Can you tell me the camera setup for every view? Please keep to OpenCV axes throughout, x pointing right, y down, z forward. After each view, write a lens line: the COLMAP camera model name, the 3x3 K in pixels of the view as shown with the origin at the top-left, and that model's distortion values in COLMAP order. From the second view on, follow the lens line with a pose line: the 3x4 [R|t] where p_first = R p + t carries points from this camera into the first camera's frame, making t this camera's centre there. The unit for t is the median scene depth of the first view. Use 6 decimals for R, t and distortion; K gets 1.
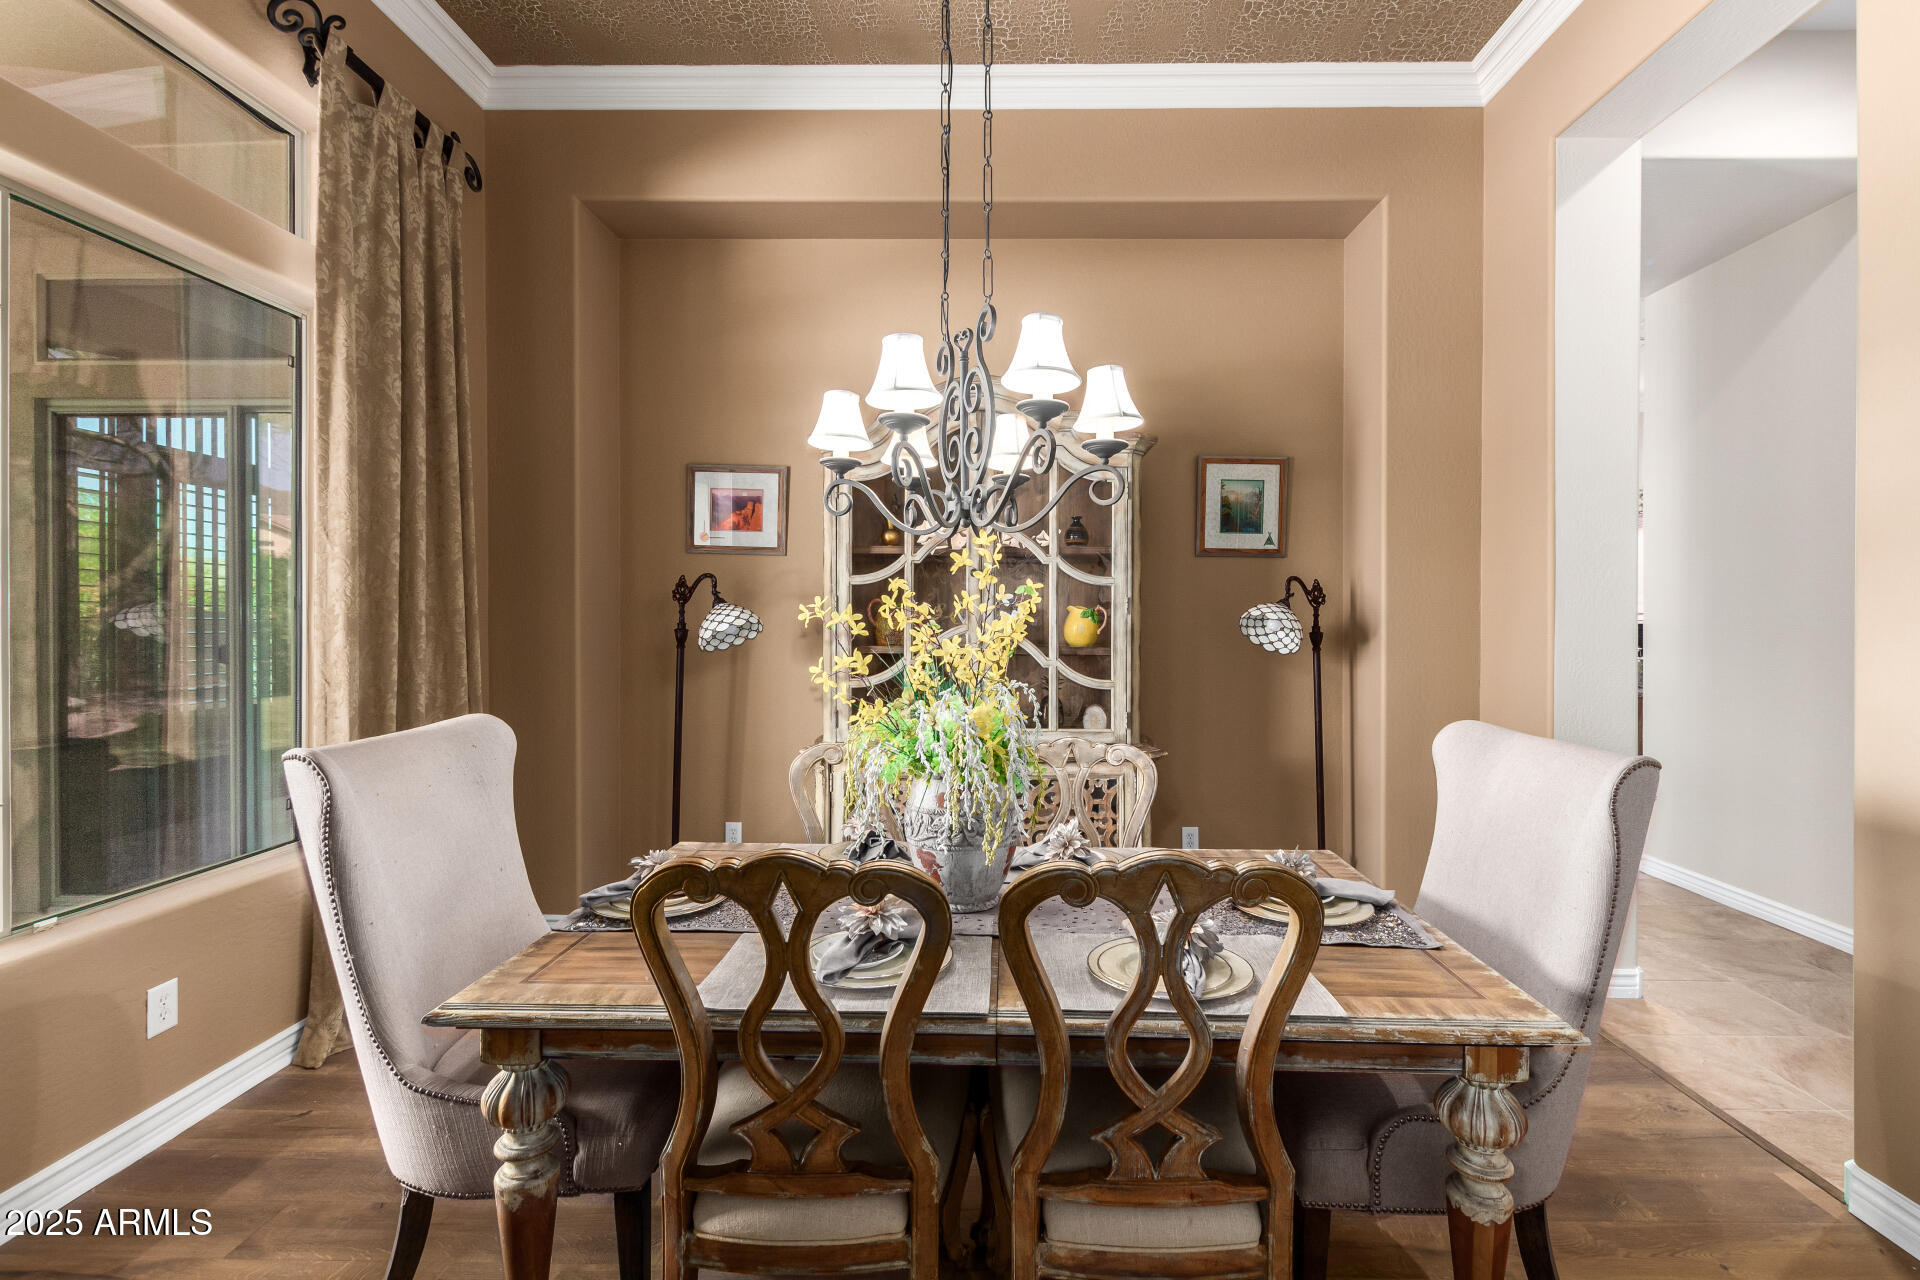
lens RADIAL K [[880.0, 0, 963.9], [0, 880.0, 629.1], [0, 0, 1]] dist [0.006126, -0.002663]
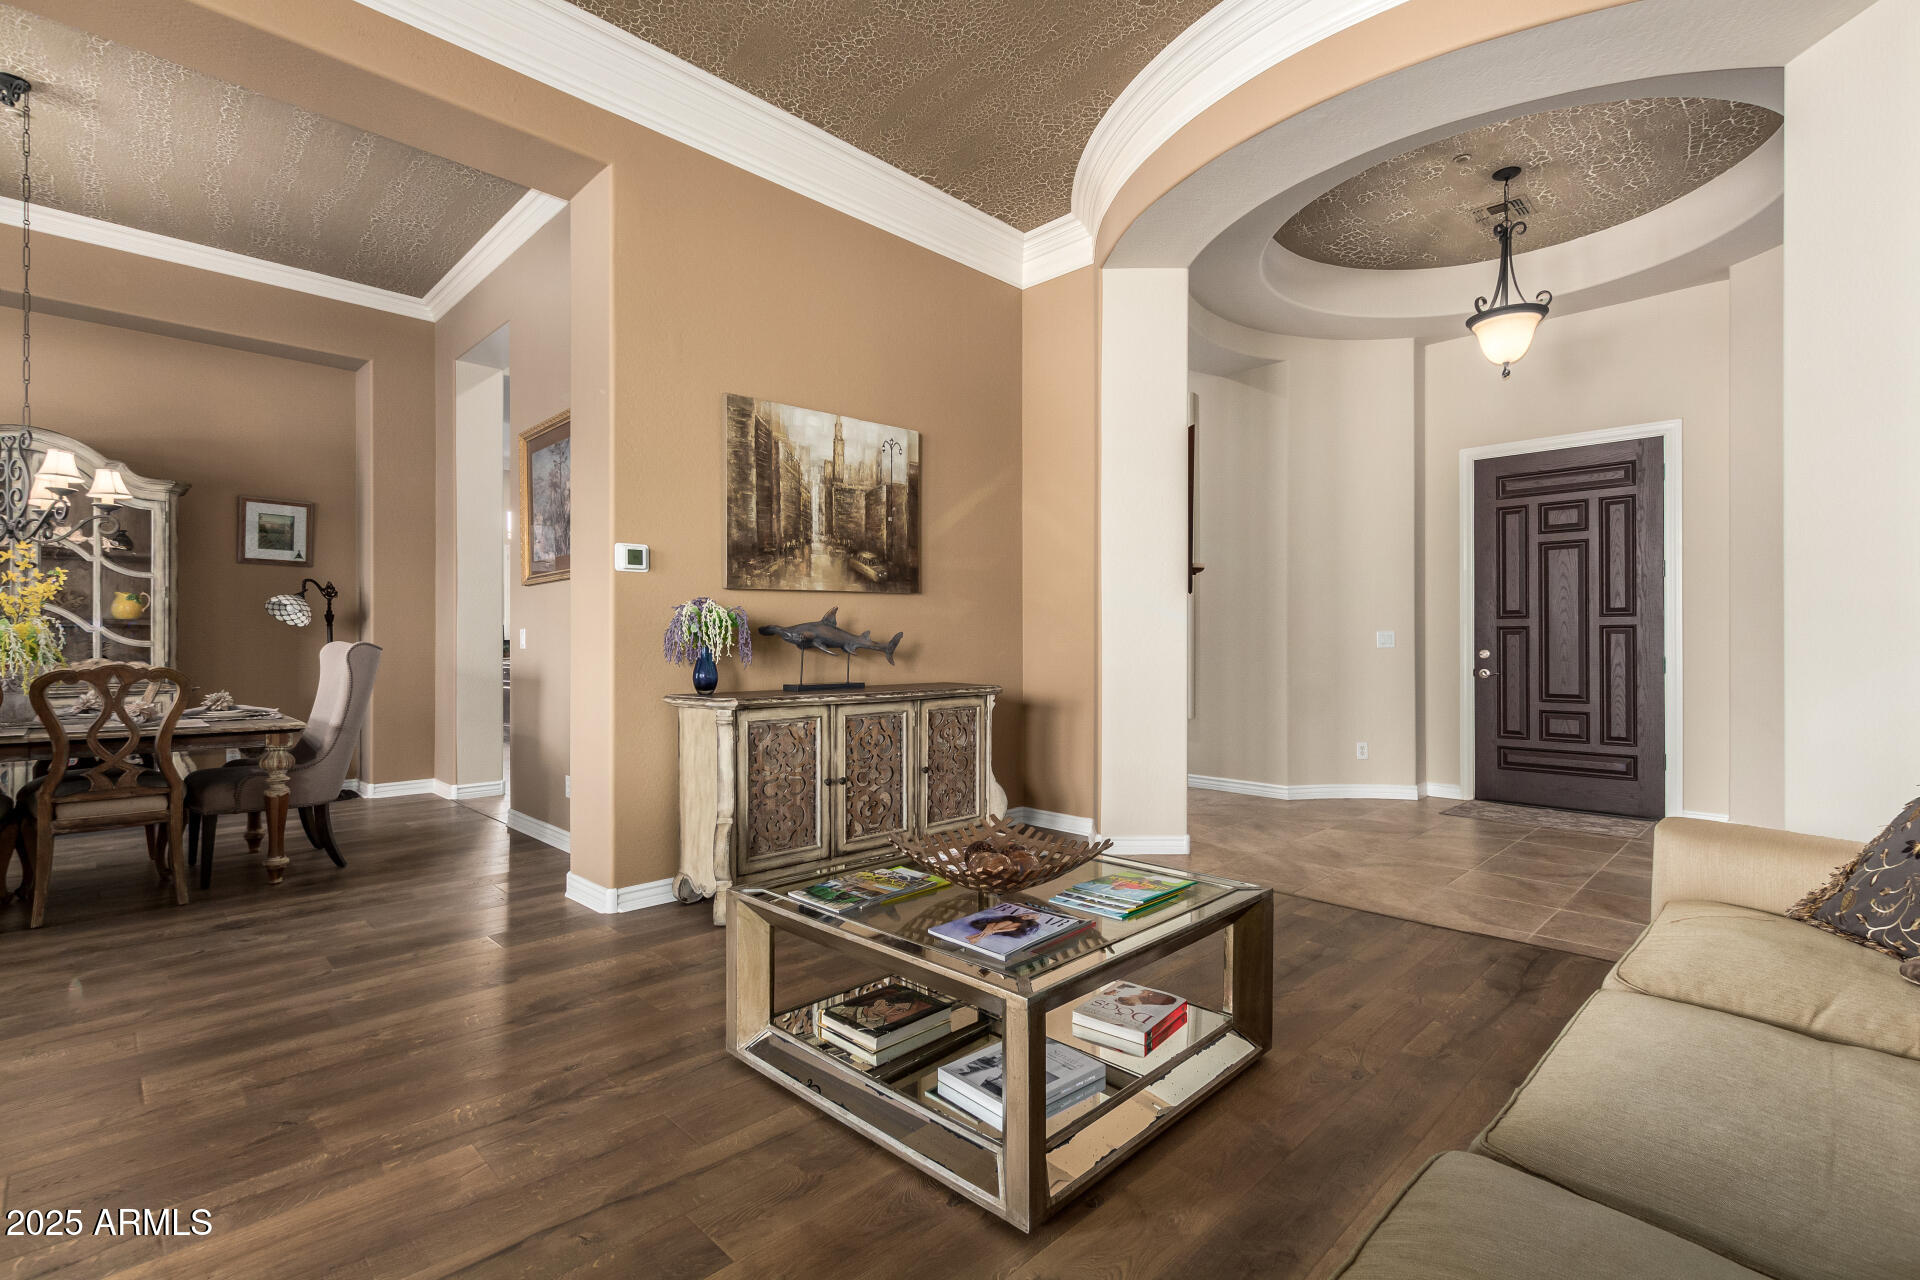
lens RADIAL K [[880.0, 0, 960.0], [0, 880.0, 638.0], [0, 0, 1]] dist [0.006126, -0.002663]
pose [[0.677889, 0.000833, 0.735164, -0.005675], [0.007655, 0.999937, -0.008192, 0.075757], [-0.735125, 0.011181, 0.677840, -1.042189]]
